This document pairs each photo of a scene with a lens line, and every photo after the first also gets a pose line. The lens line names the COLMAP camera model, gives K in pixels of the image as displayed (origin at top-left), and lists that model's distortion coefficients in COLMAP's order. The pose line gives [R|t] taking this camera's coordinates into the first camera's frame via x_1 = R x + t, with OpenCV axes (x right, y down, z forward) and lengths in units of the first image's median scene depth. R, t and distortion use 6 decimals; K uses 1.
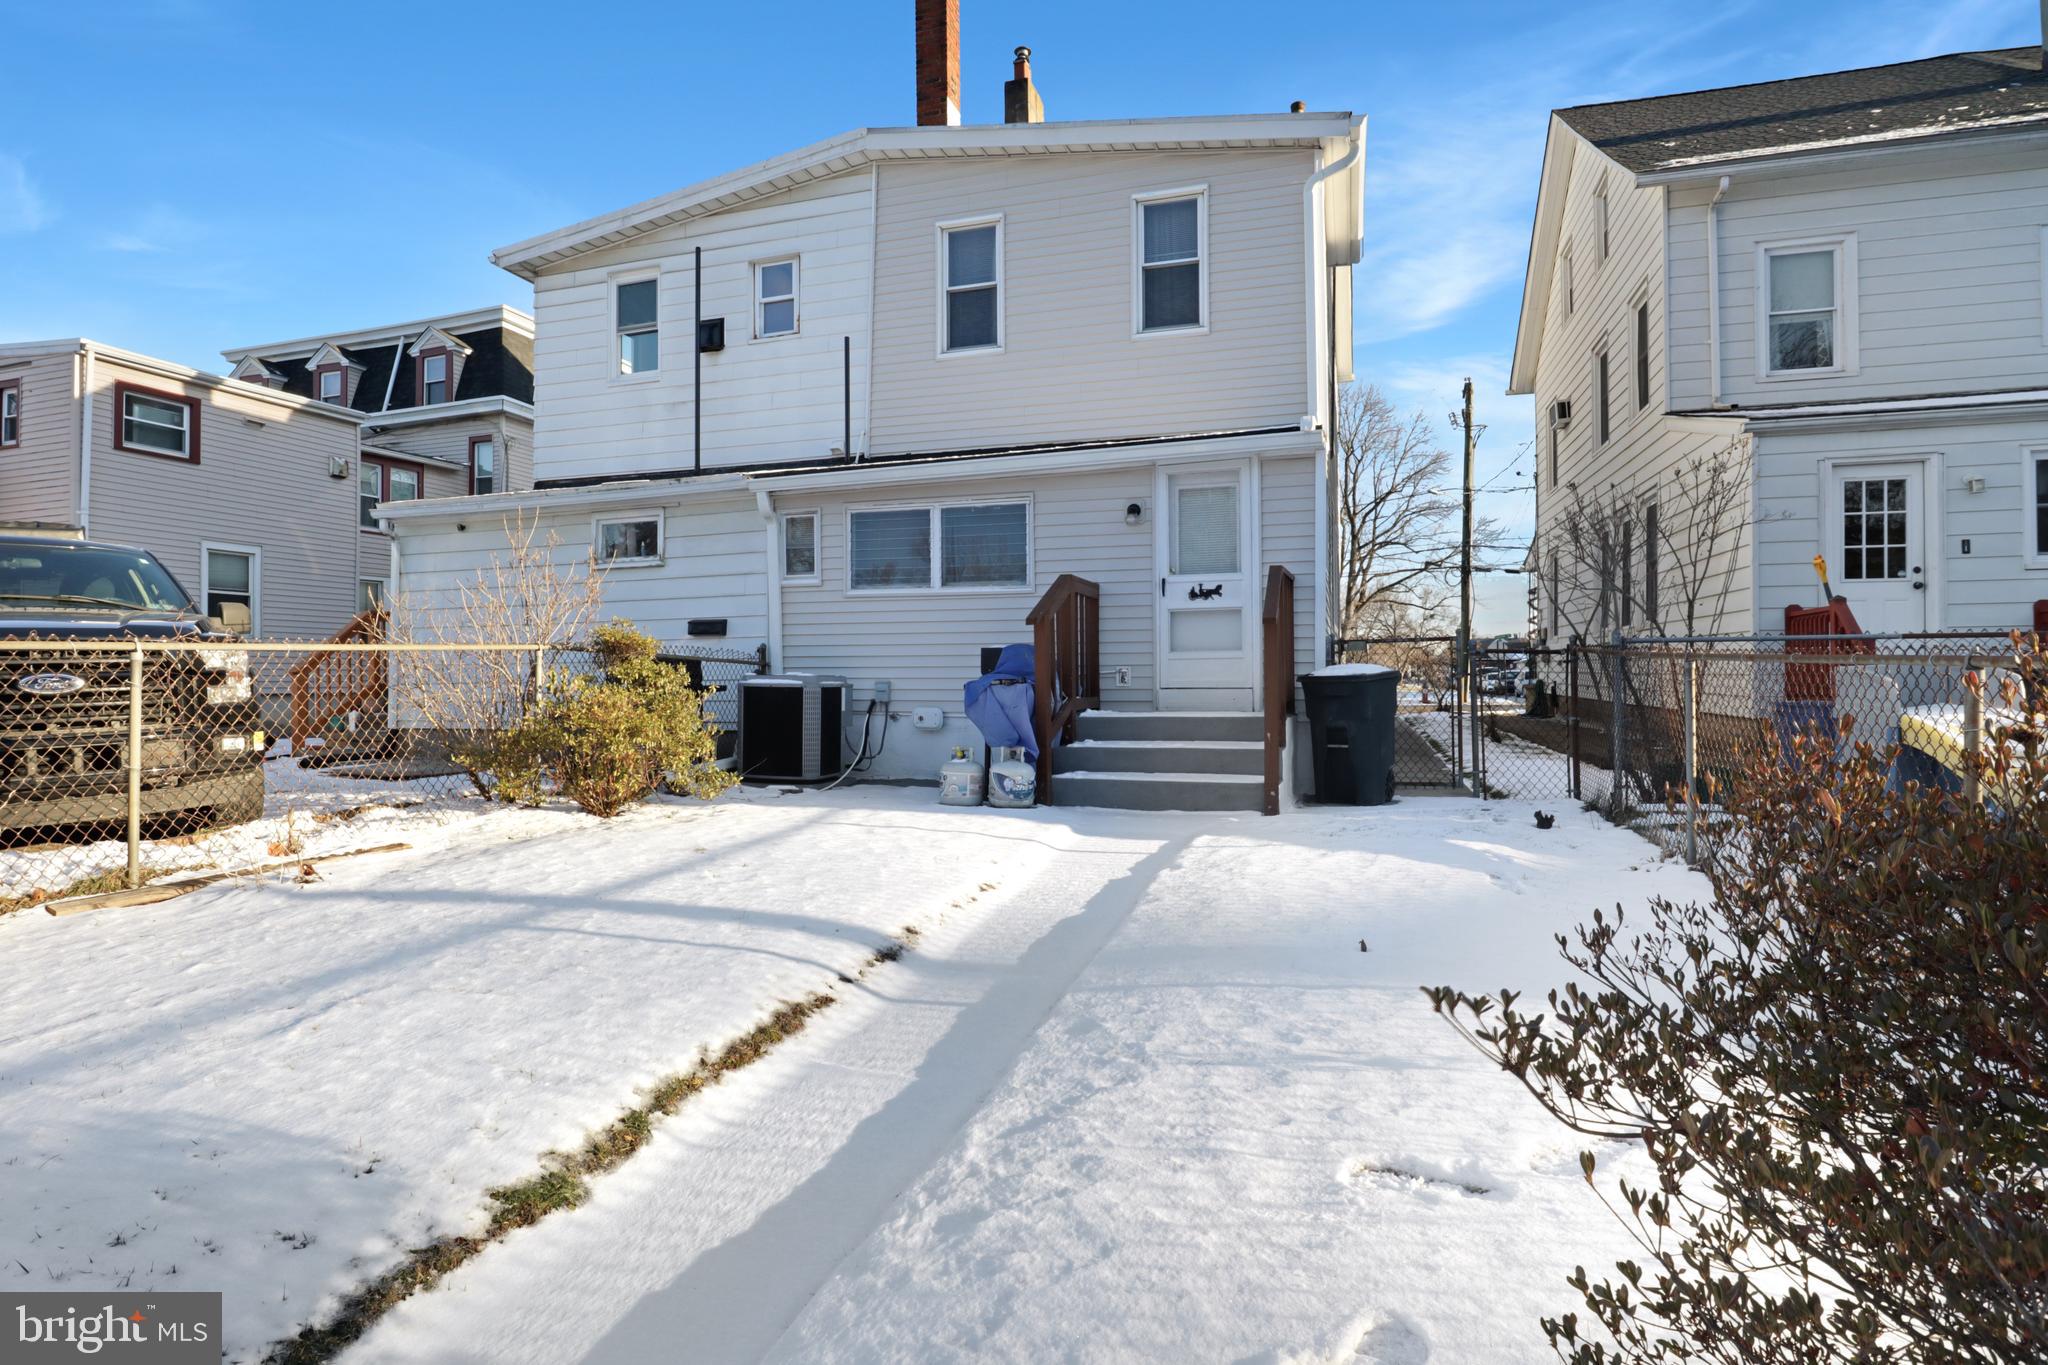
lens RADIAL K [[1037.3, 0, 1023.7], [0, 1037.3, 677.4], [0, 0, 1]] dist [-0.042066, 0.015680]
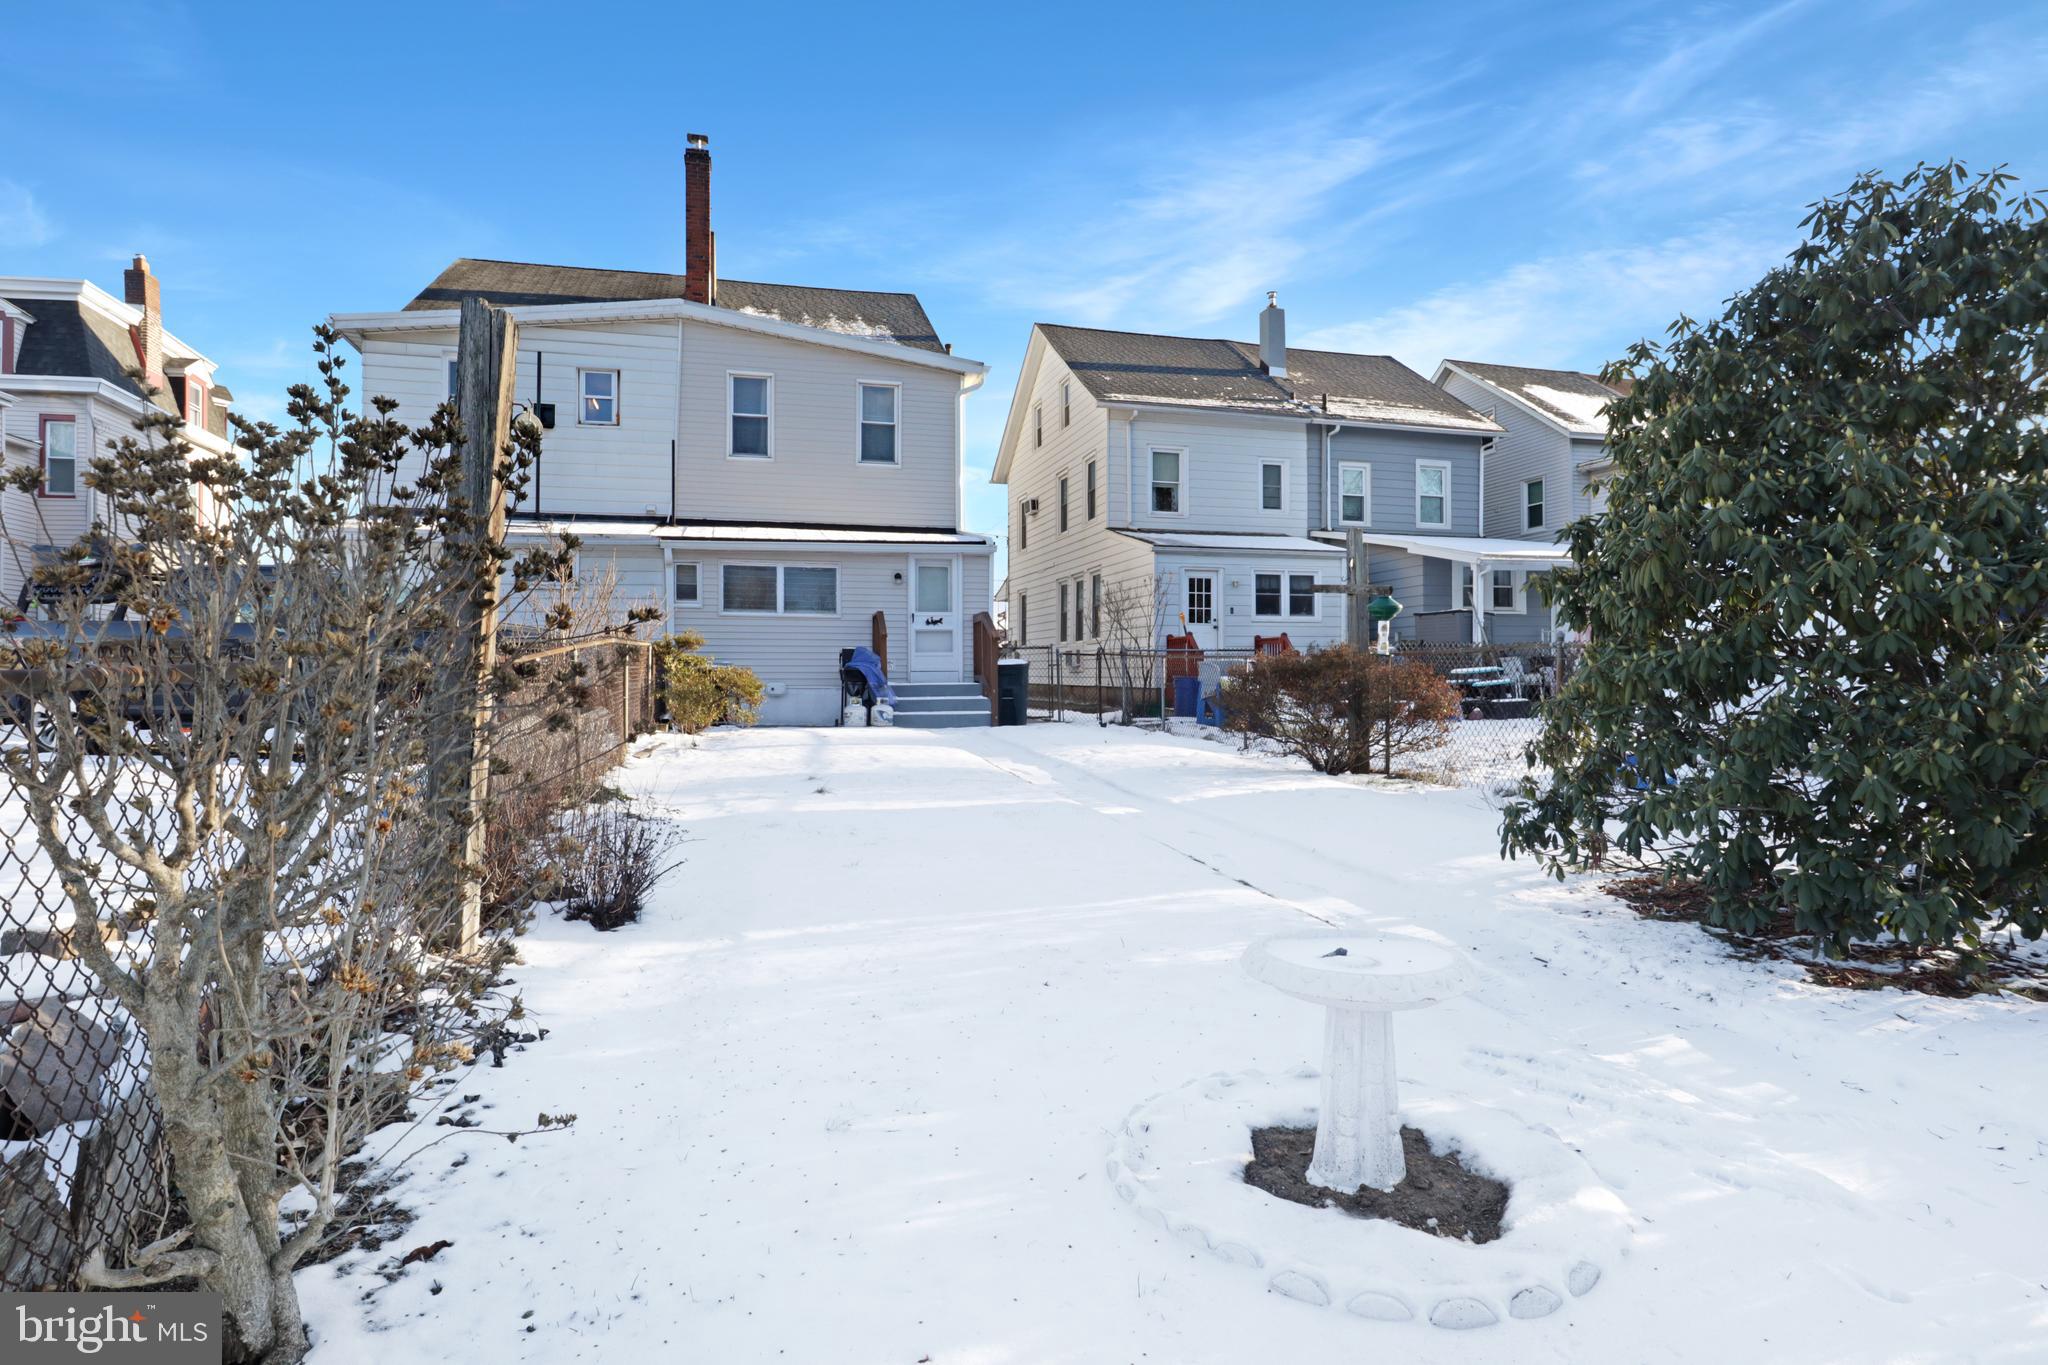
lens RADIAL K [[1037.3, 0, 1023.7], [0, 1037.3, 677.4], [0, 0, 1]] dist [-0.042066, 0.015680]
pose [[0.841992, 0.002546, 0.539484, -0.574604], [-0.001133, 0.999995, -0.002952, 0.021696], [-0.539489, 0.001874, 0.841990, -0.565162]]
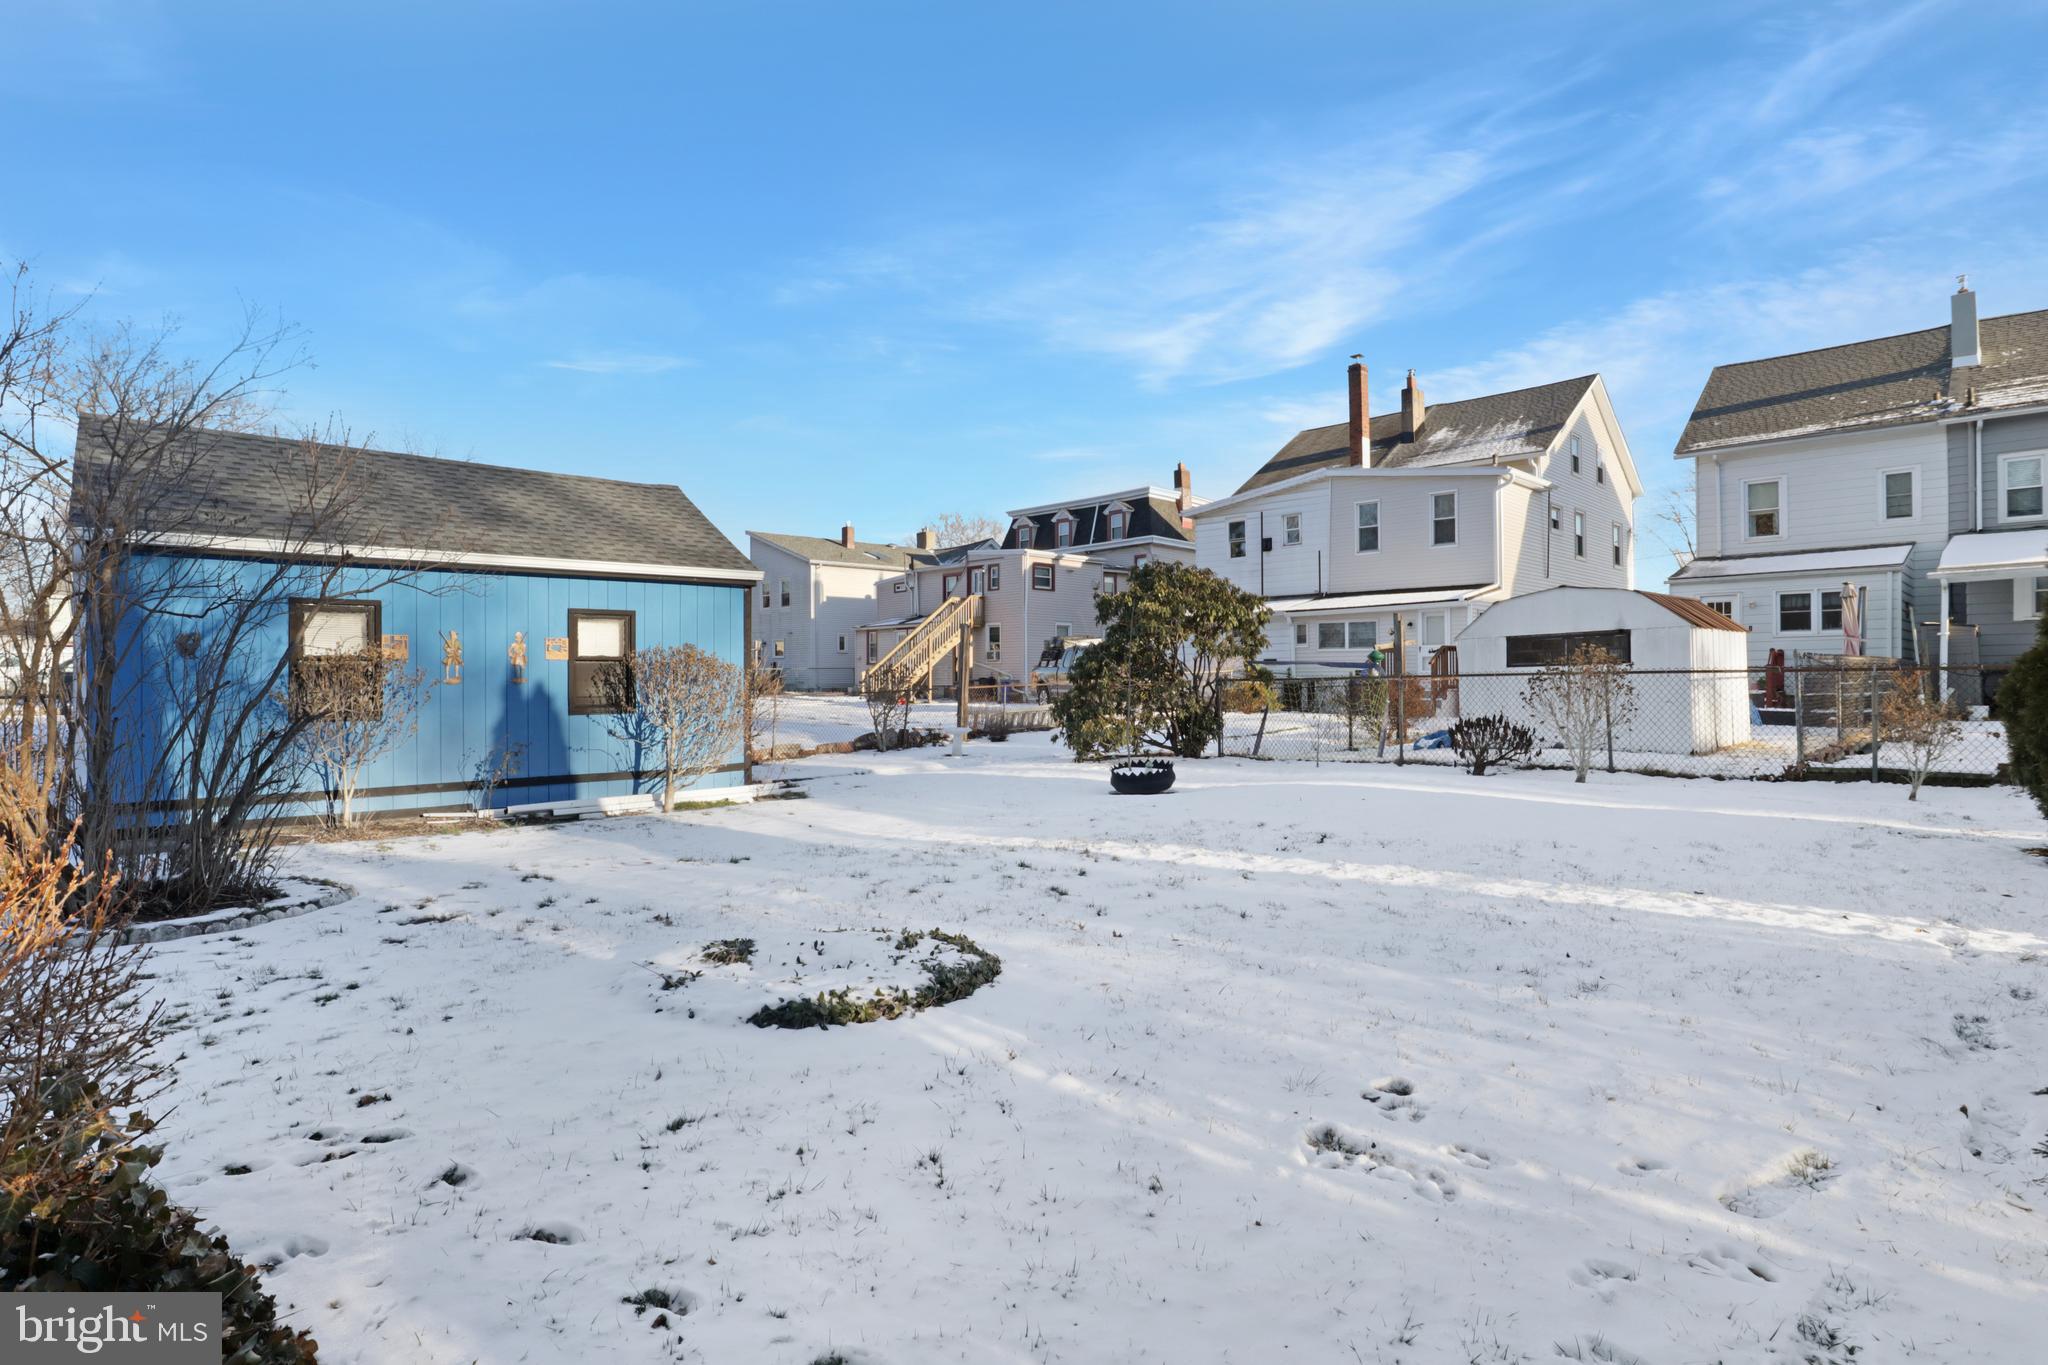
lens RADIAL K [[1037.3, 0, 1023.7], [0, 1037.3, 677.4], [0, 0, 1]] dist [-0.042066, 0.015680]
pose [[0.883090, 0.001043, -0.469202, 0.422025], [-0.000796, 0.999999, 0.000725, -0.004098], [0.469203, -0.000267, 0.883091, -1.777972]]
